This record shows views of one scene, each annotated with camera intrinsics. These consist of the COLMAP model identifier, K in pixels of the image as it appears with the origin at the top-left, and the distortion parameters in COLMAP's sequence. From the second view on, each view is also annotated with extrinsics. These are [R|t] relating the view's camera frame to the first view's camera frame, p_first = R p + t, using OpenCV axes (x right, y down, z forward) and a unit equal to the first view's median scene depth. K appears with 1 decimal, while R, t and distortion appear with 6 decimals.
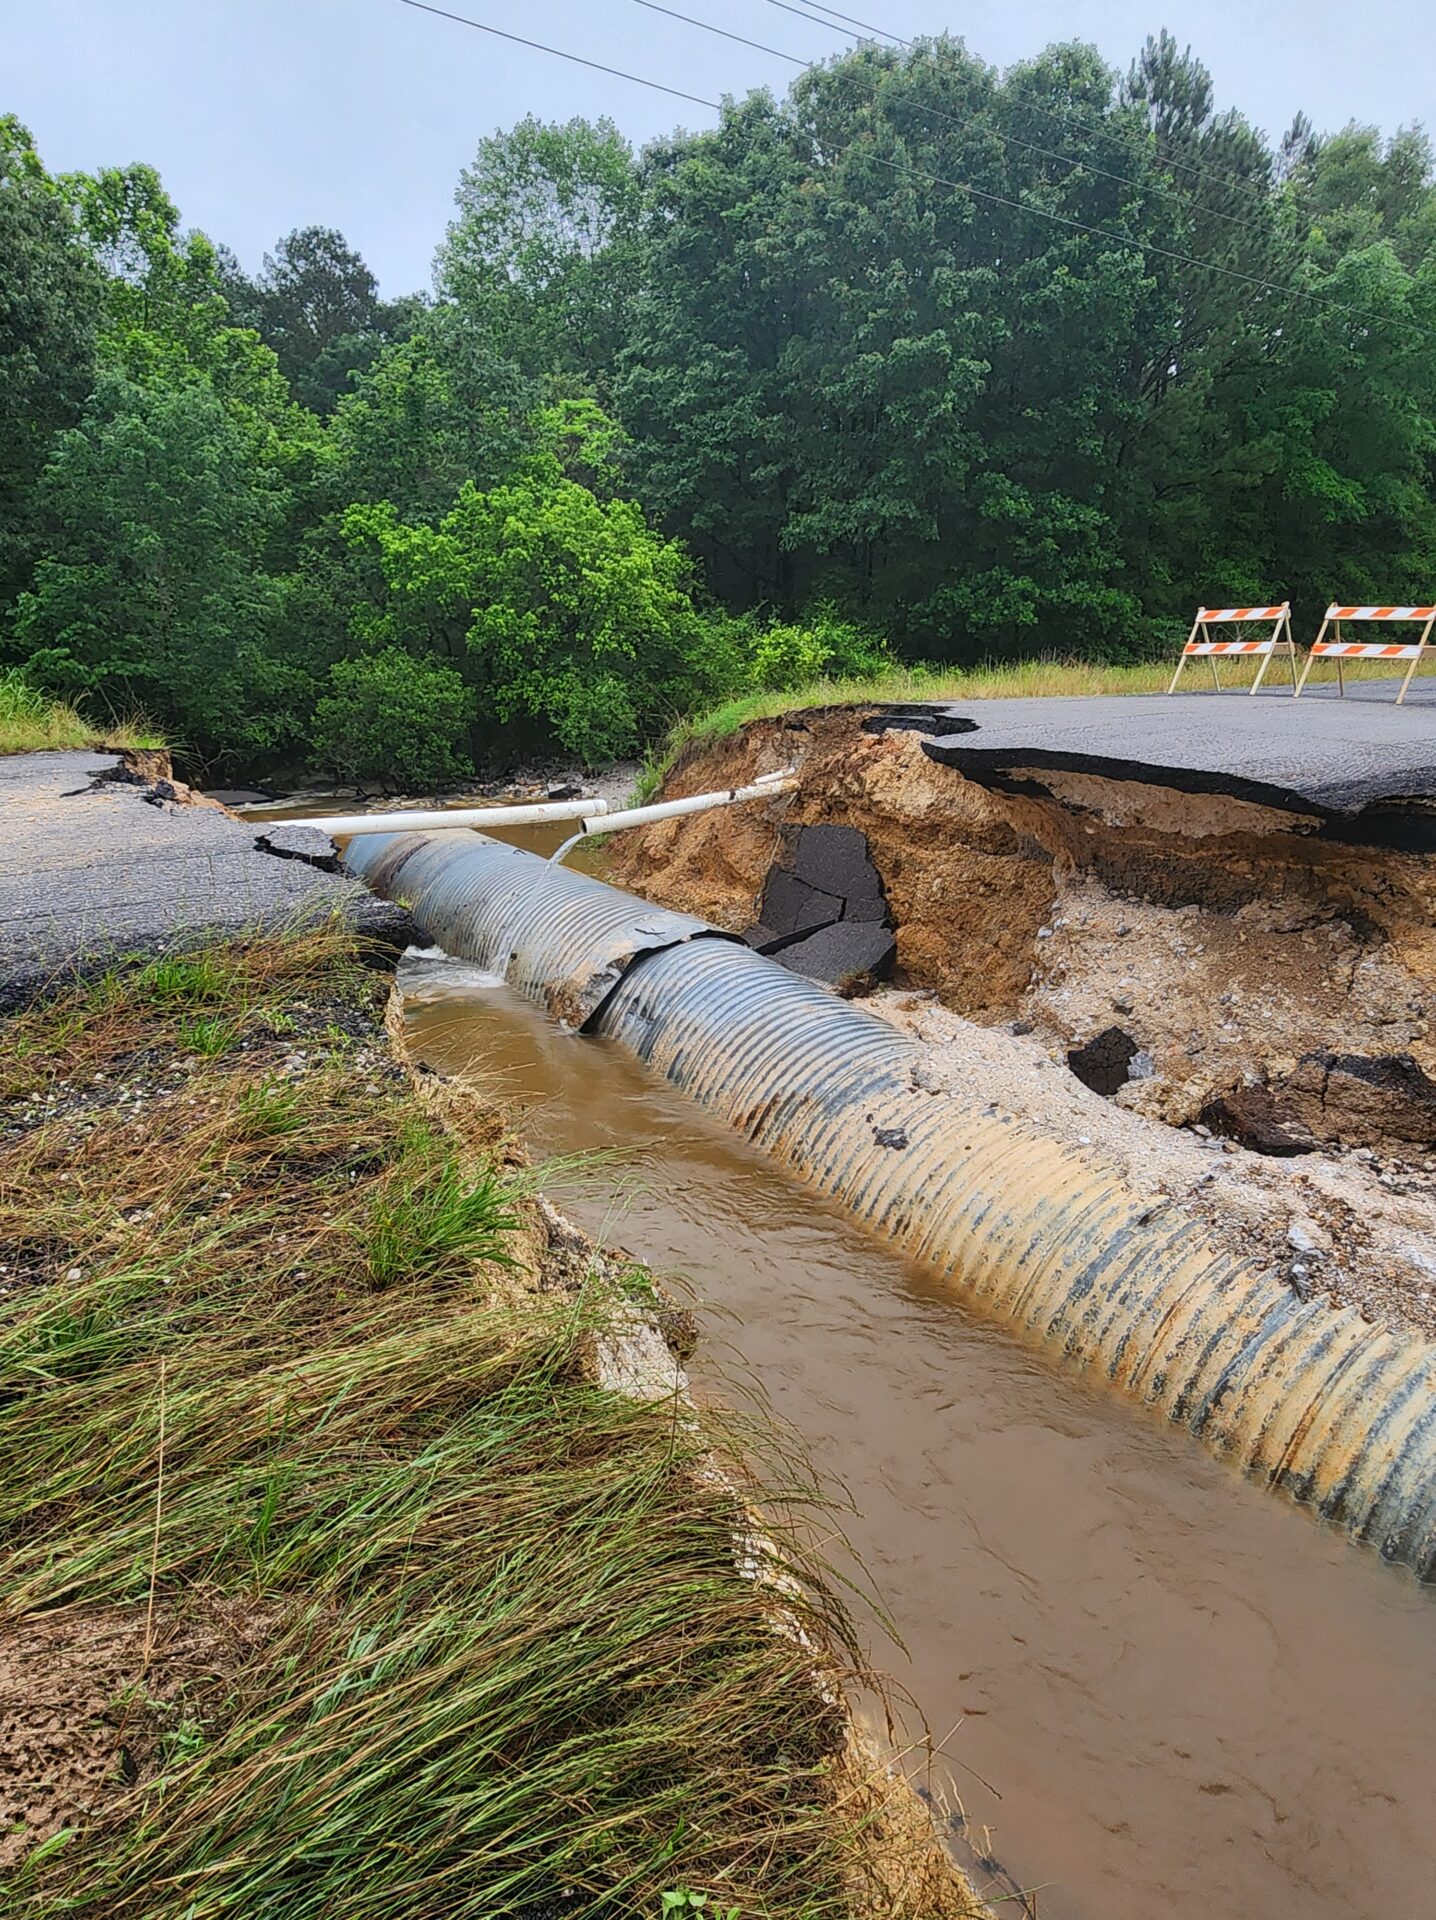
lens RADIAL K [[1174.1, 0, 711.1], [0, 1174.1, 972.5], [0, 0, 1]] dist [-0.001193, 0.002313]
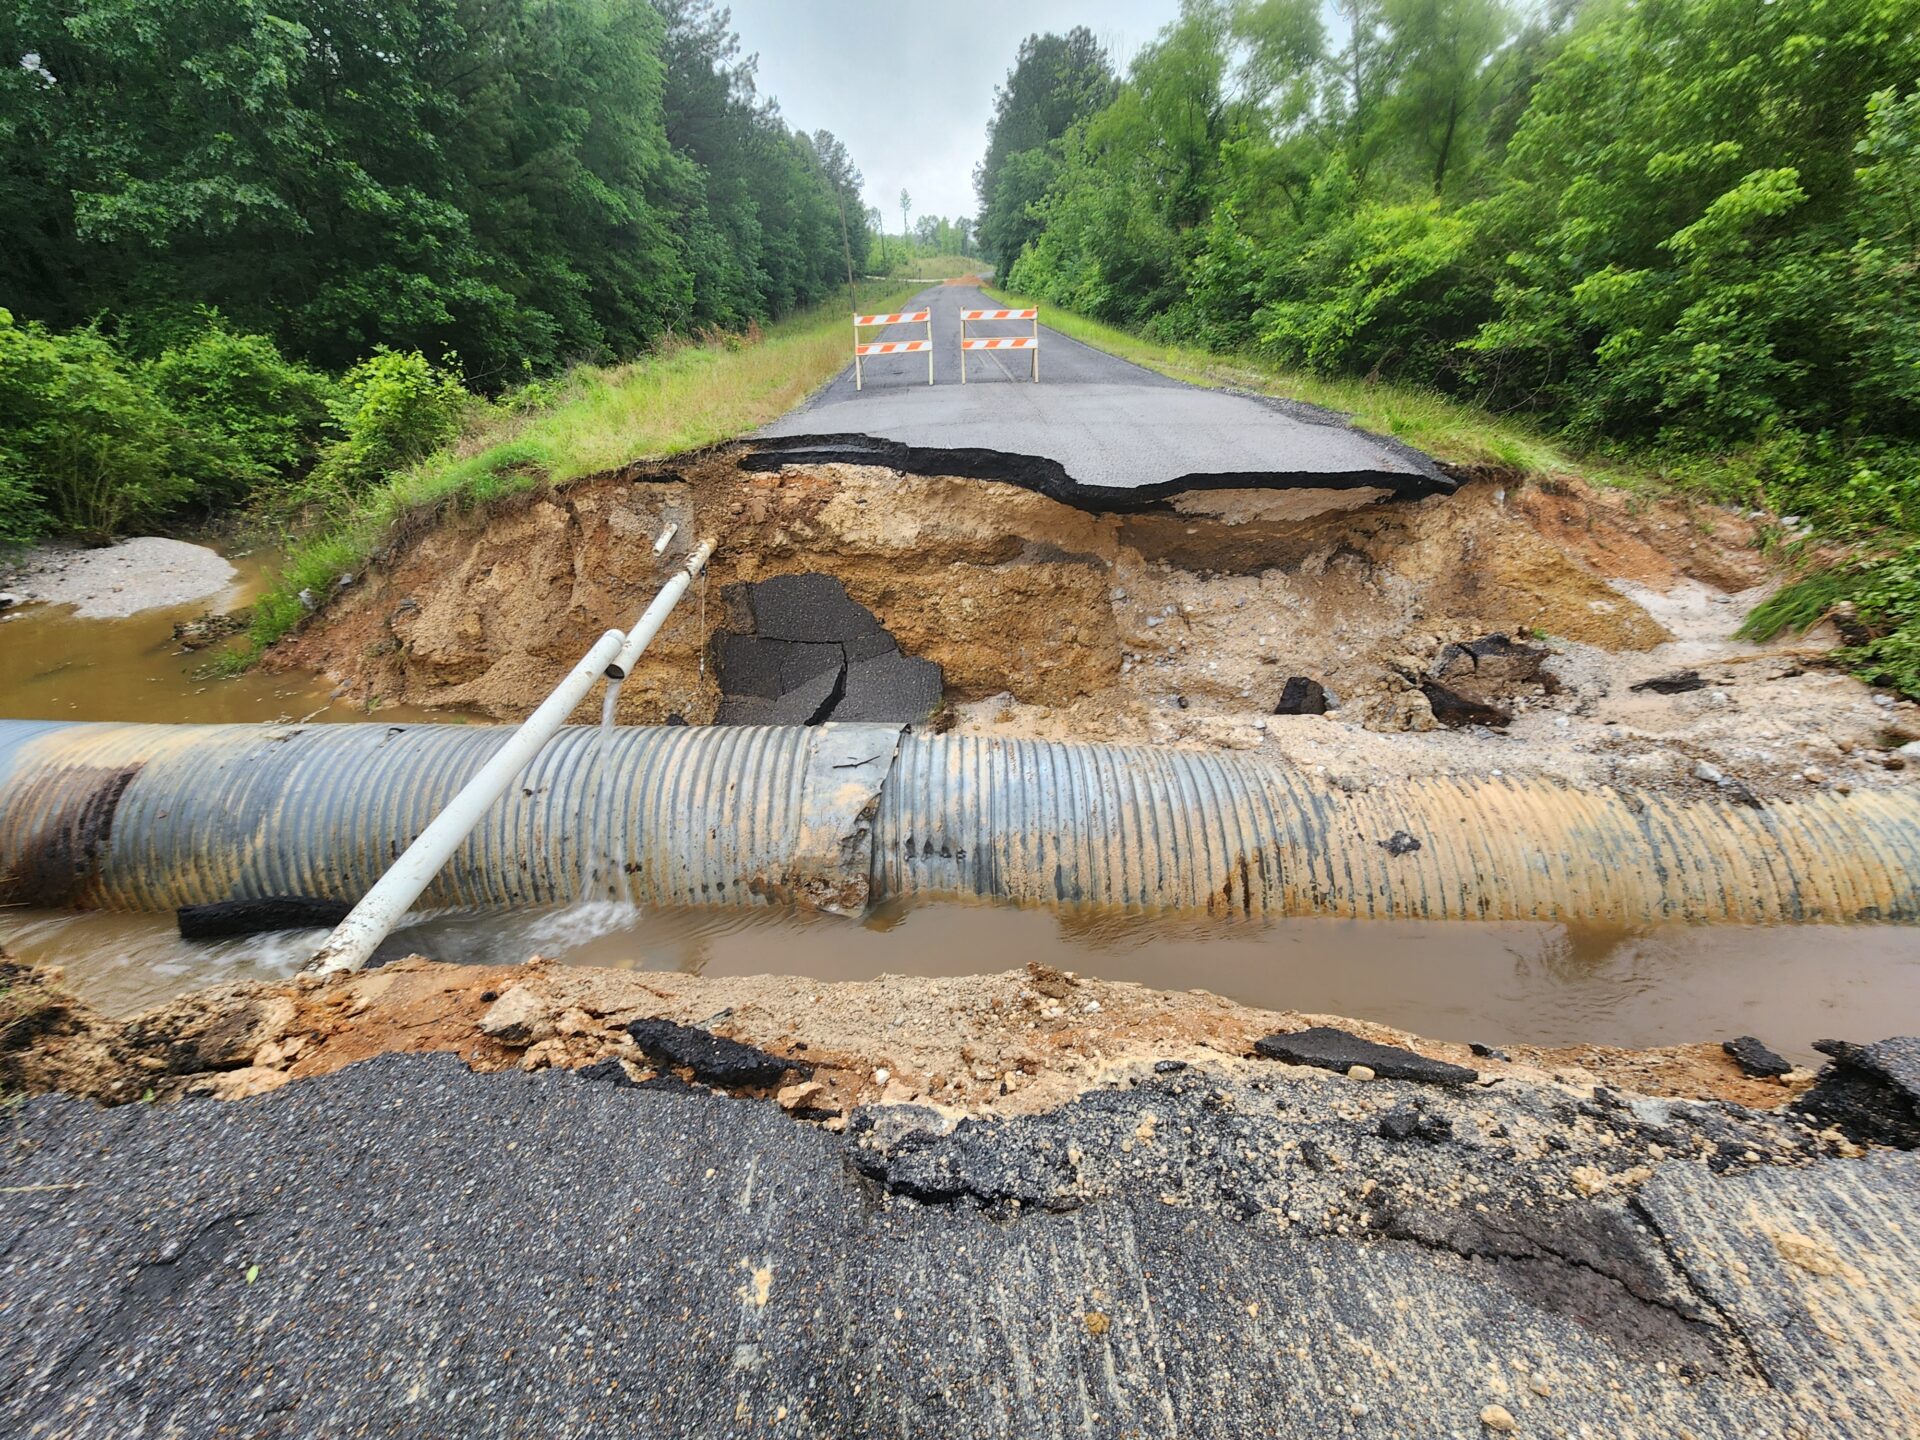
lens RADIAL K [[787.9, 0, 955.8], [0, 787.9, 721.6], [0, 0, 1]] dist [0.000828, 0.000513]
pose [[0.567782, -0.415624, 0.710549, -0.152814], [0.263682, 0.909523, 0.321309, -0.085429], [-0.779805, 0.004925, 0.626004, 0.215860]]
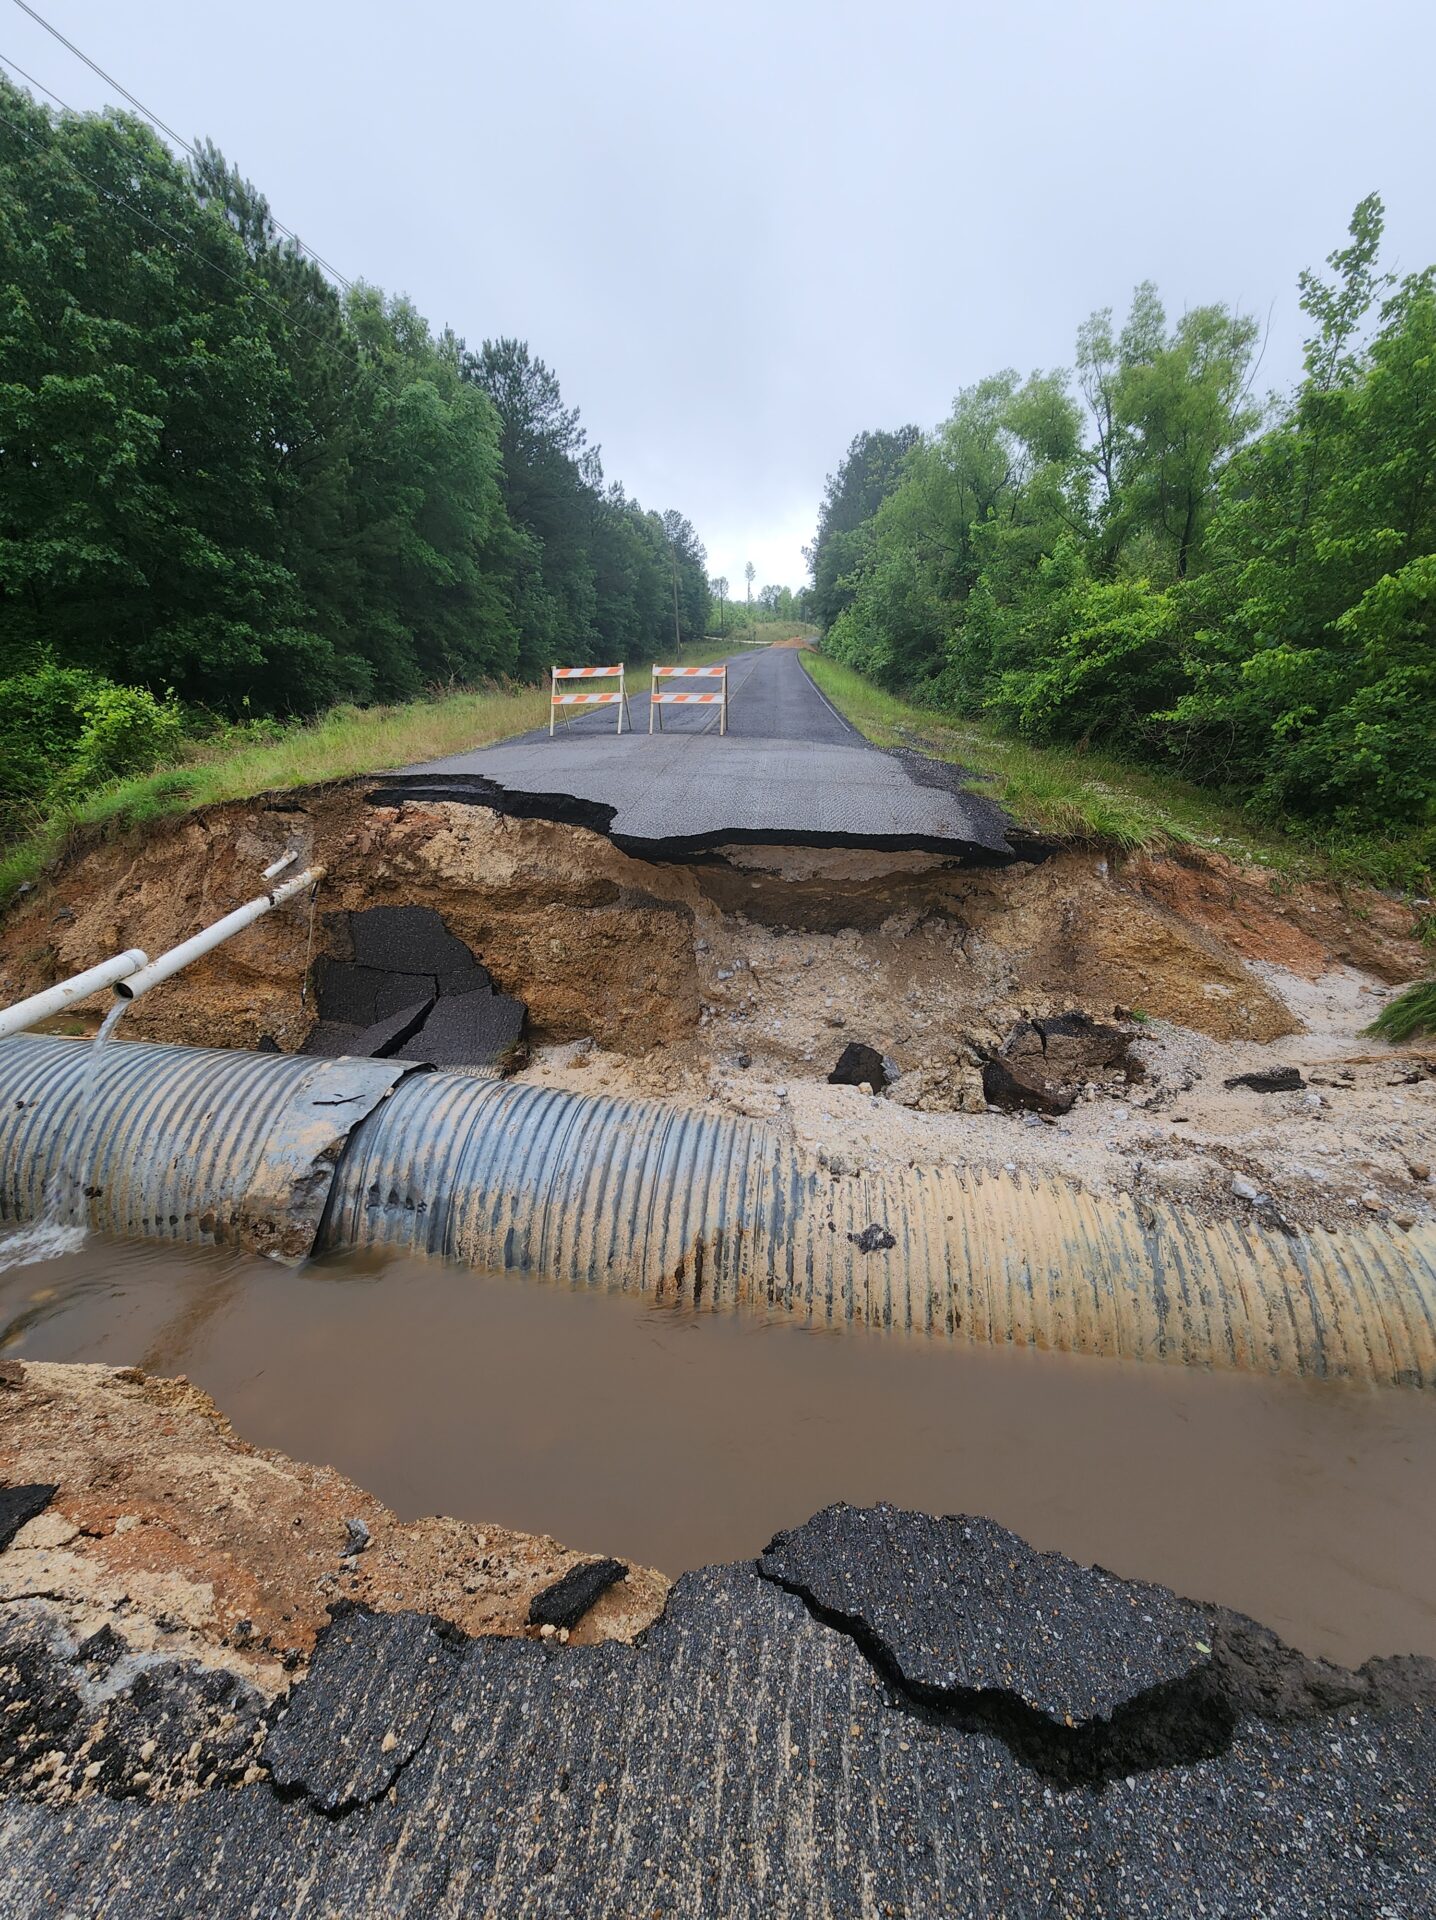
lens RADIAL K [[787.9, 0, 713.7], [0, 787.9, 958.1], [0, 0, 1]] dist [0.000828, 0.000513]
pose [[0.648458, -0.283184, 0.706618, -0.092130], [0.220313, 0.958323, 0.181878, -0.065263], [-0.728673, 0.037736, 0.683822, 0.155302]]
